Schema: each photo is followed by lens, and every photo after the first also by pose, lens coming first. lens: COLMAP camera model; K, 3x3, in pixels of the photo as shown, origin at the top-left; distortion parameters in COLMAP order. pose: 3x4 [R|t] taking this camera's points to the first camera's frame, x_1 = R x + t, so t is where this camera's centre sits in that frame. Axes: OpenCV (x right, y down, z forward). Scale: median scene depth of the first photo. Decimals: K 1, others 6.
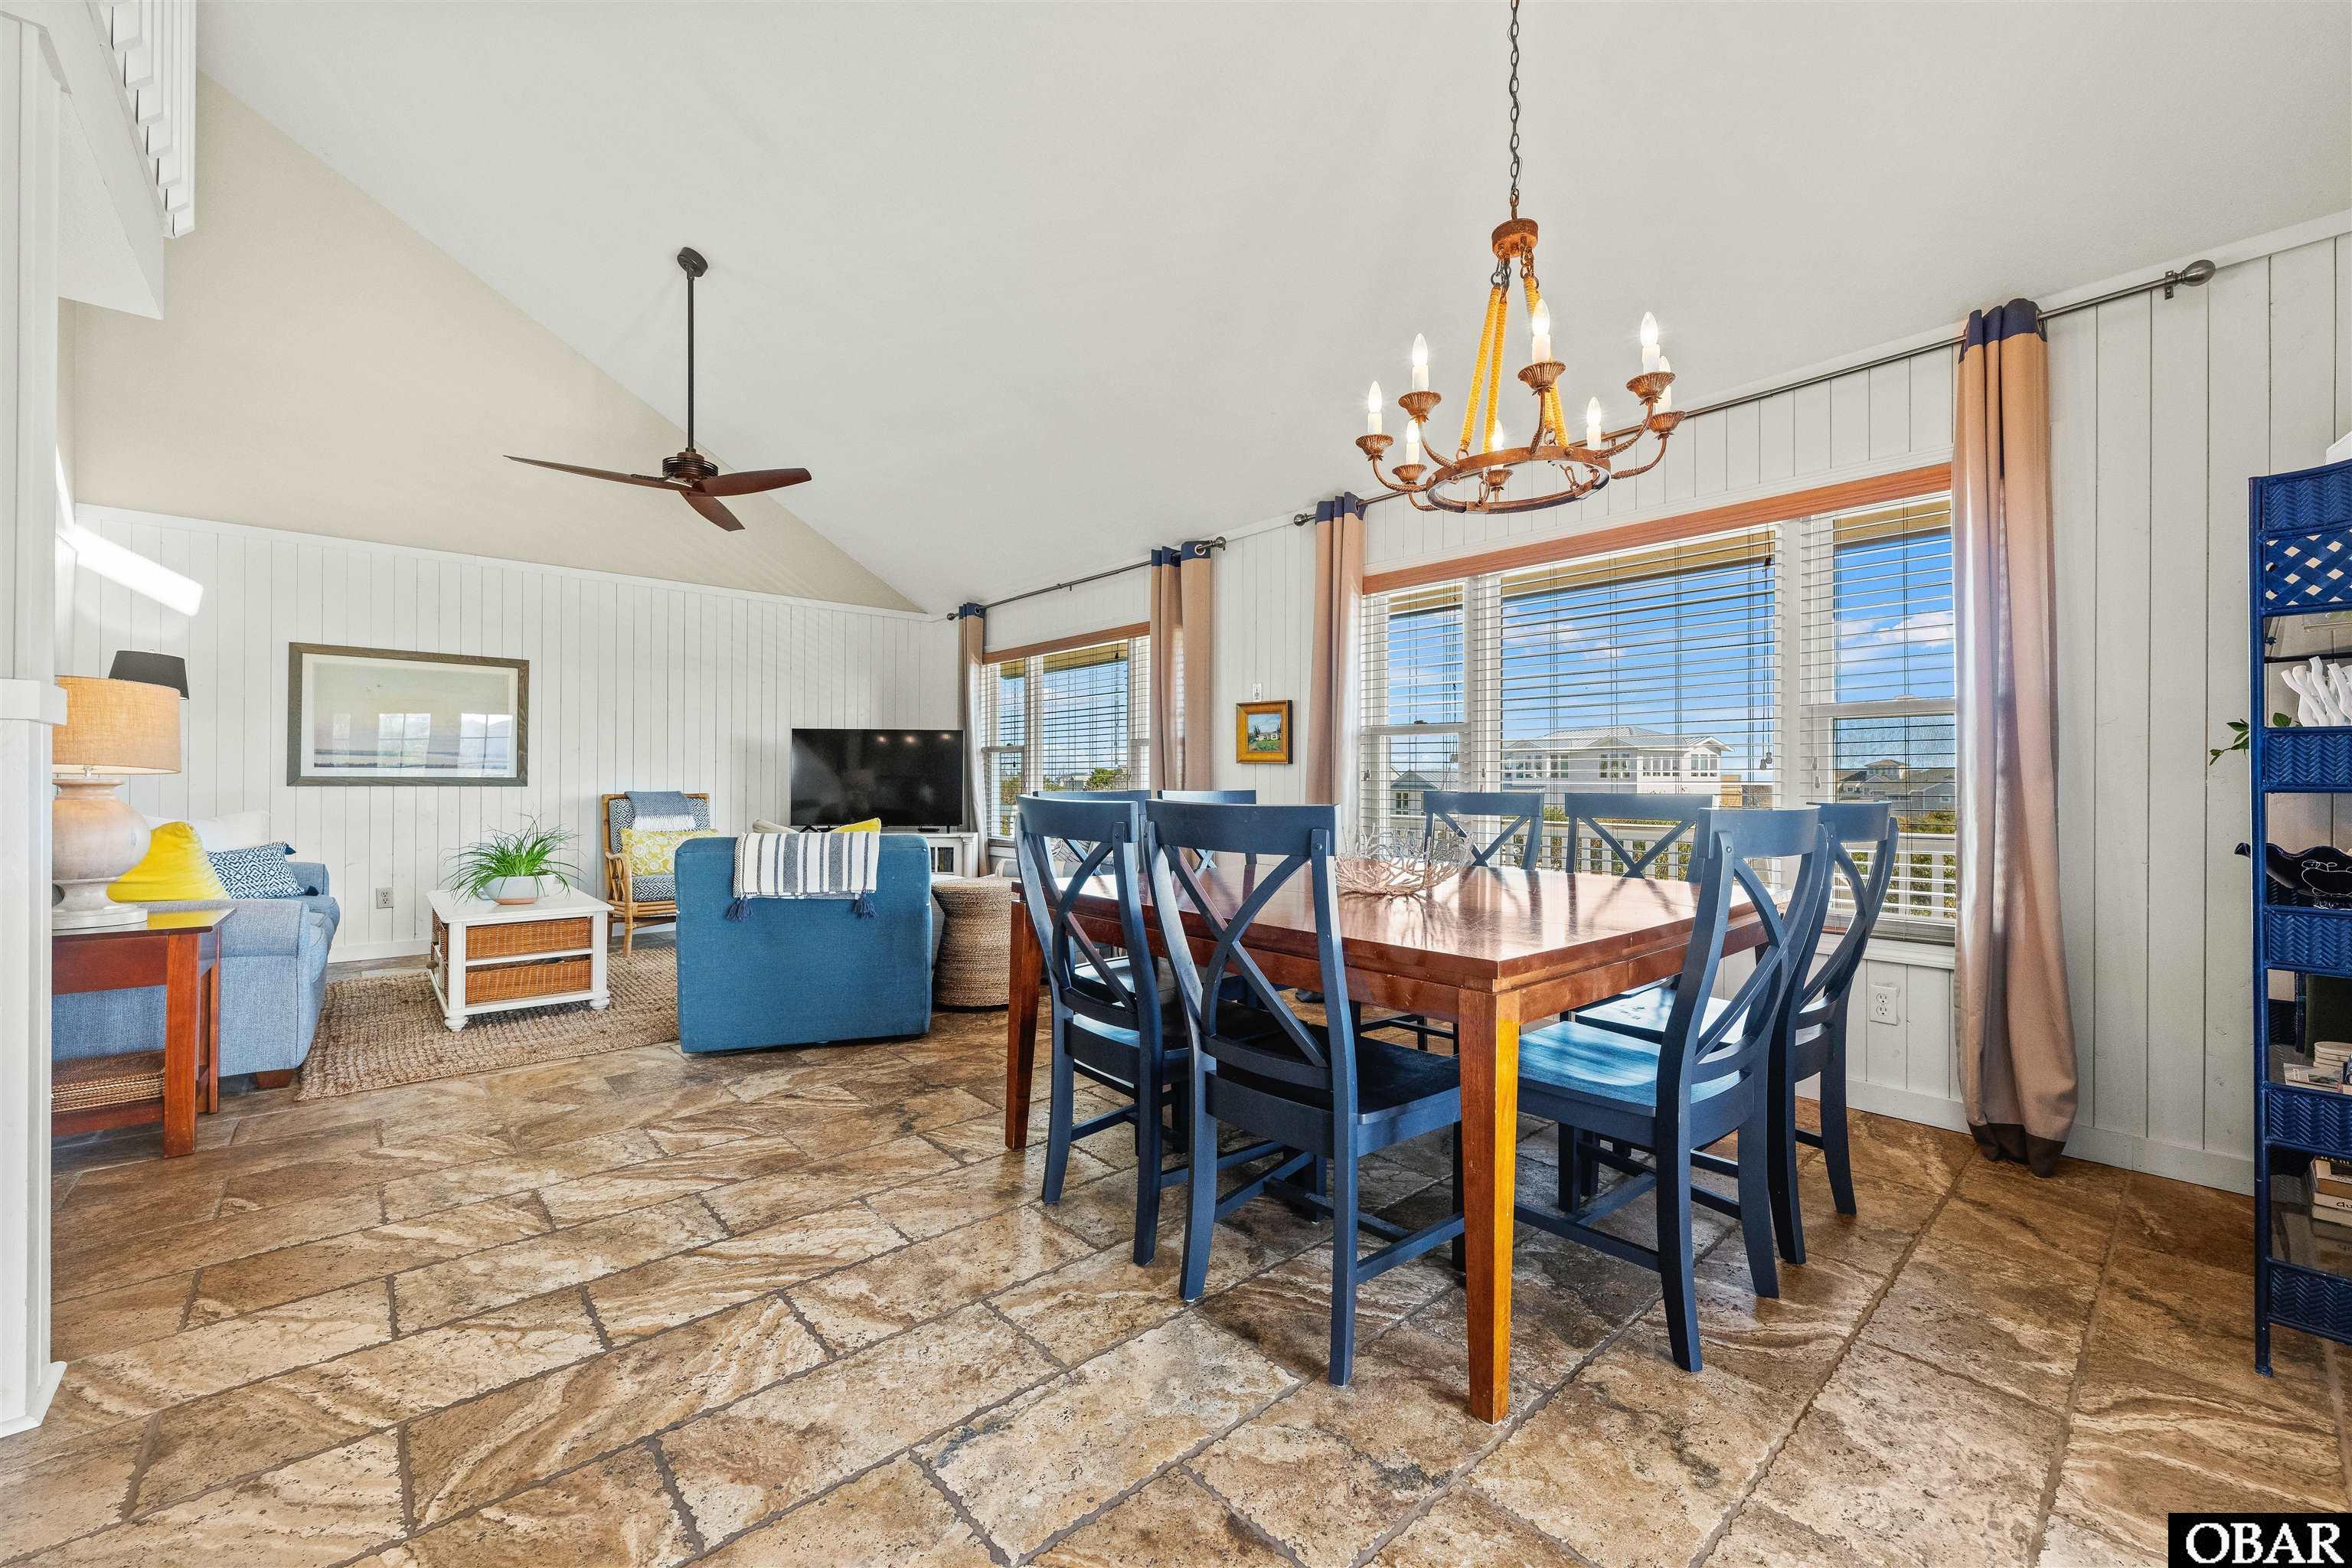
lens RADIAL K [[936.4, 0, 1179.7], [0, 936.4, 779.9], [0, 0, 1]] dist [0.044977, -0.000052]
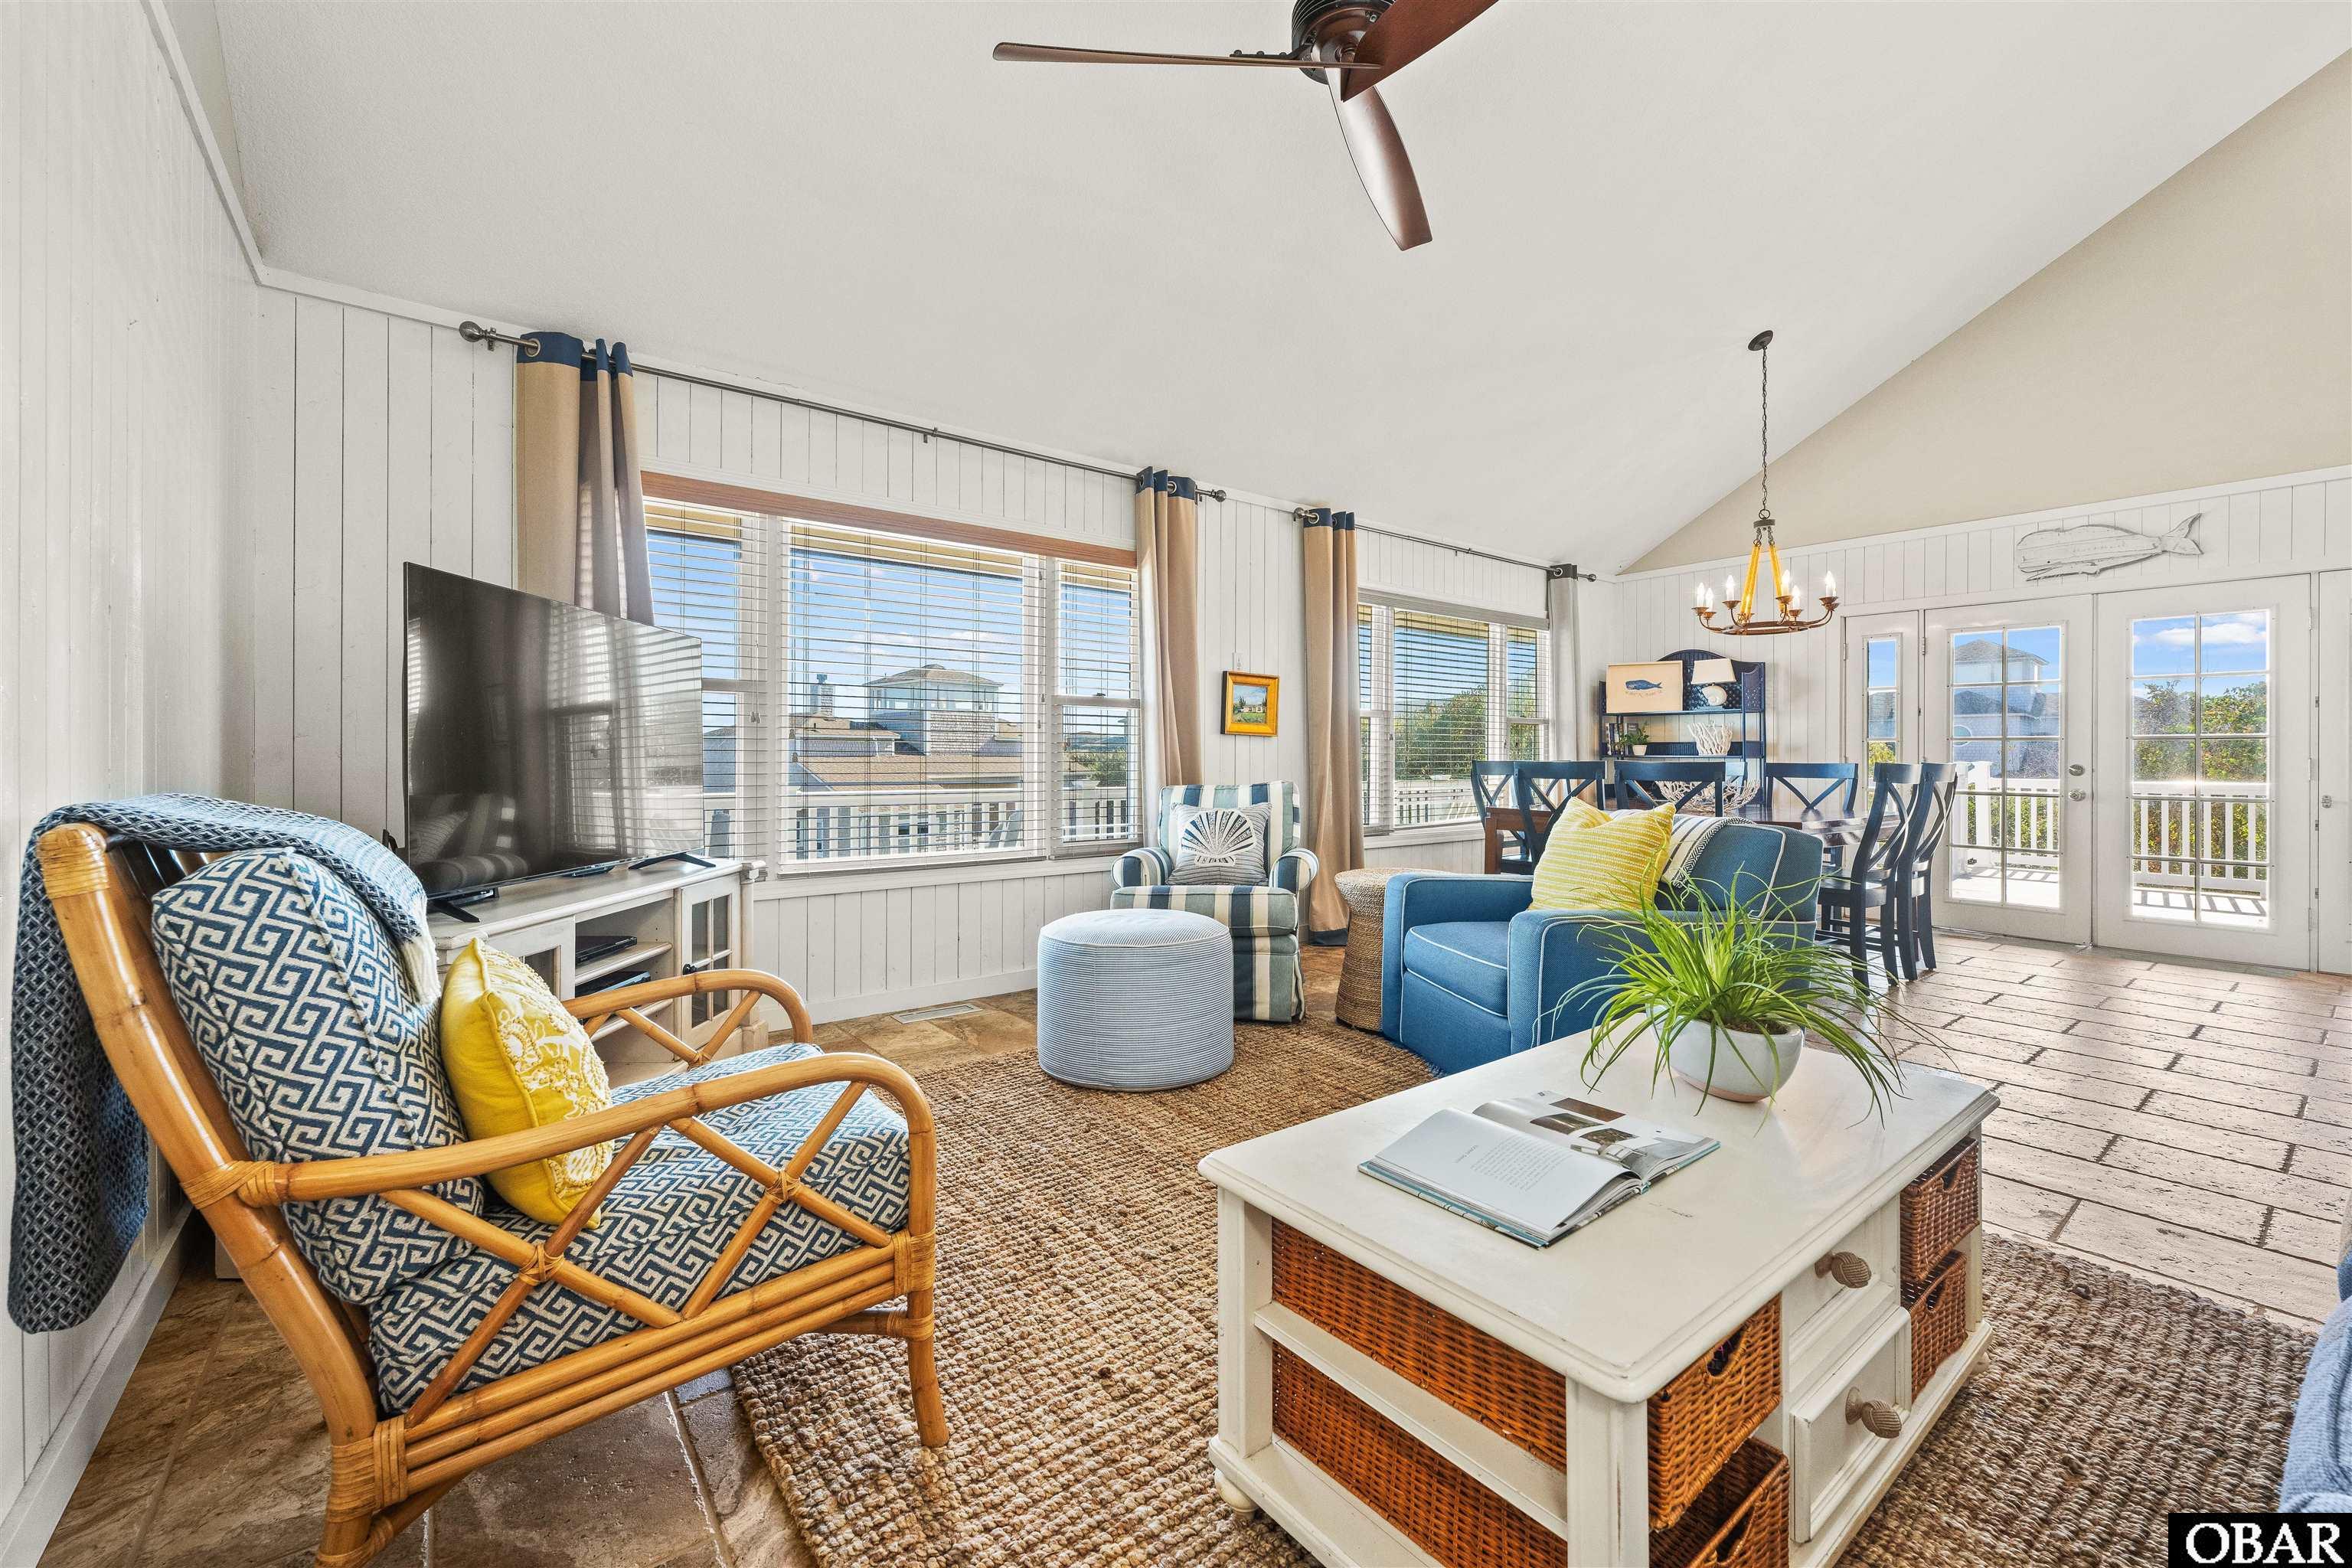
lens RADIAL K [[944.5, 0, 1172.6], [0, 944.5, 755.5], [0, 0, 1]] dist [-0.001747, -0.000276]
pose [[0.072094, -0.002784, 0.997394, -0.830332], [-0.002108, 0.999993, 0.002944, 0.000886], [-0.997396, -0.002315, 0.072088, 0.914585]]
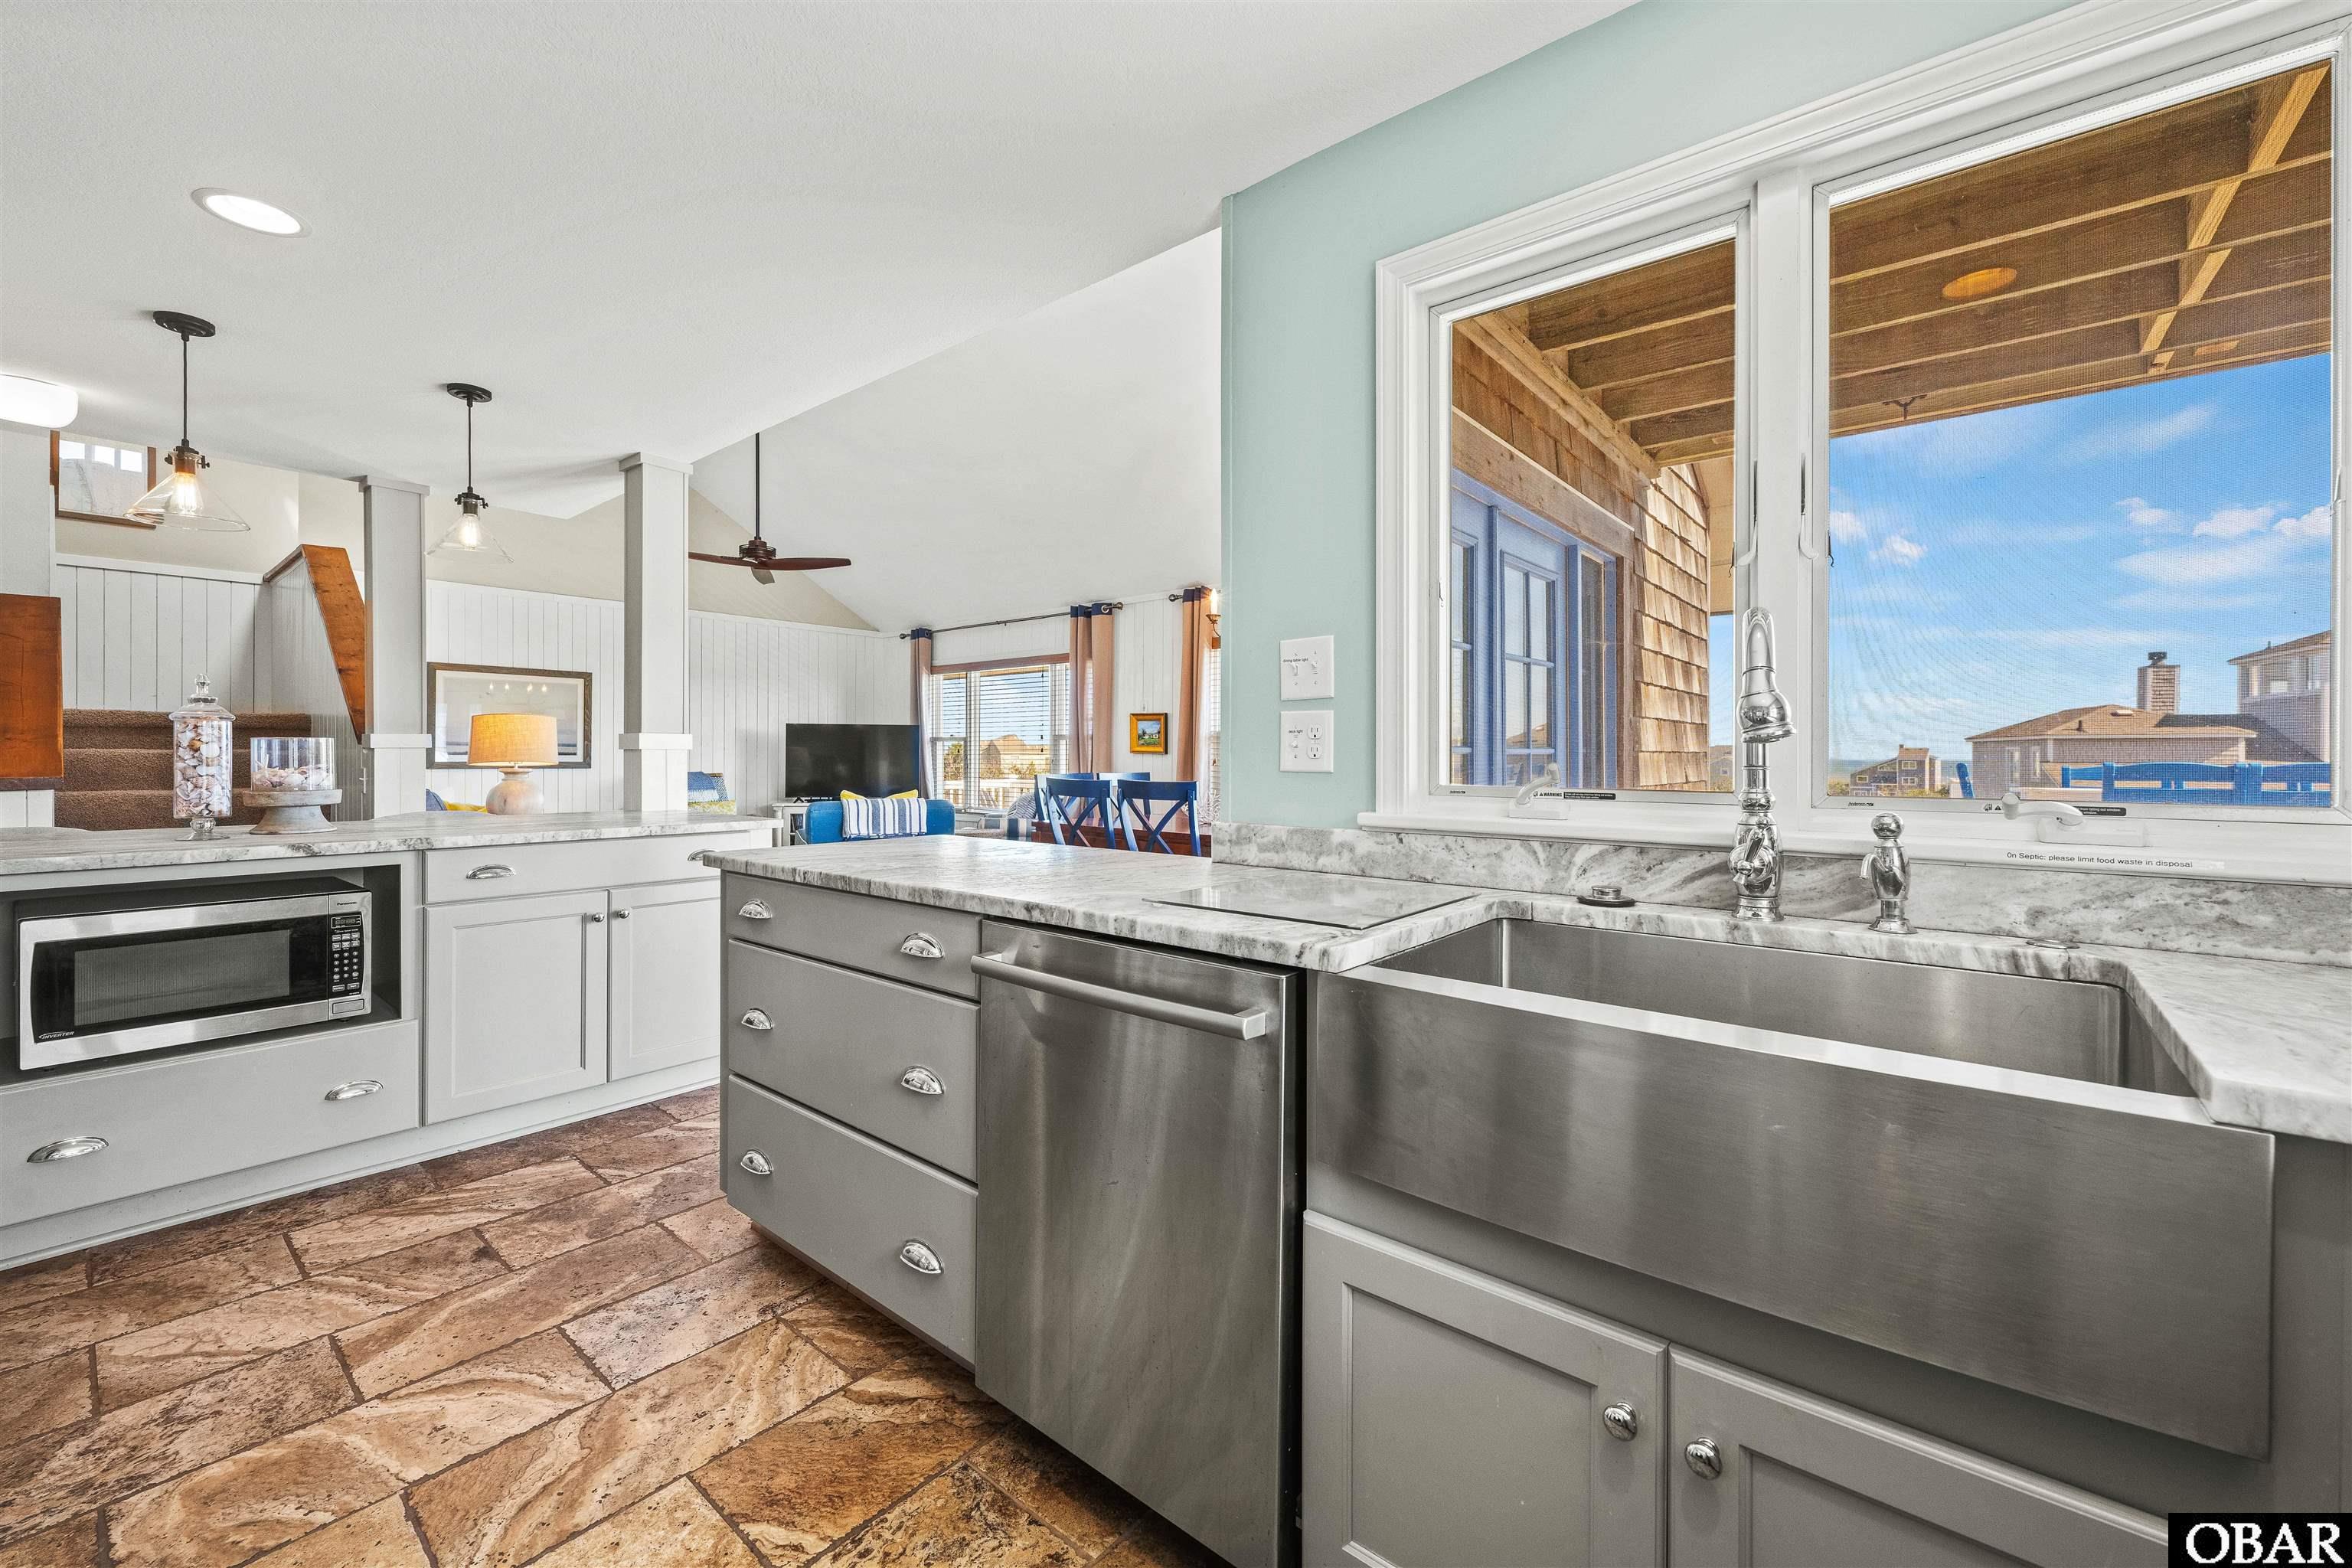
lens RADIAL K [[944.5, 0, 1172.6], [0, 944.5, 755.5], [0, 0, 1]] dist [-0.001747, -0.000276]
pose [[0.989746, 0.000636, 0.142840, -0.082135], [-0.000755, 0.999999, 0.000783, -0.014225], [-0.142839, -0.000883, 0.989746, -0.471334]]
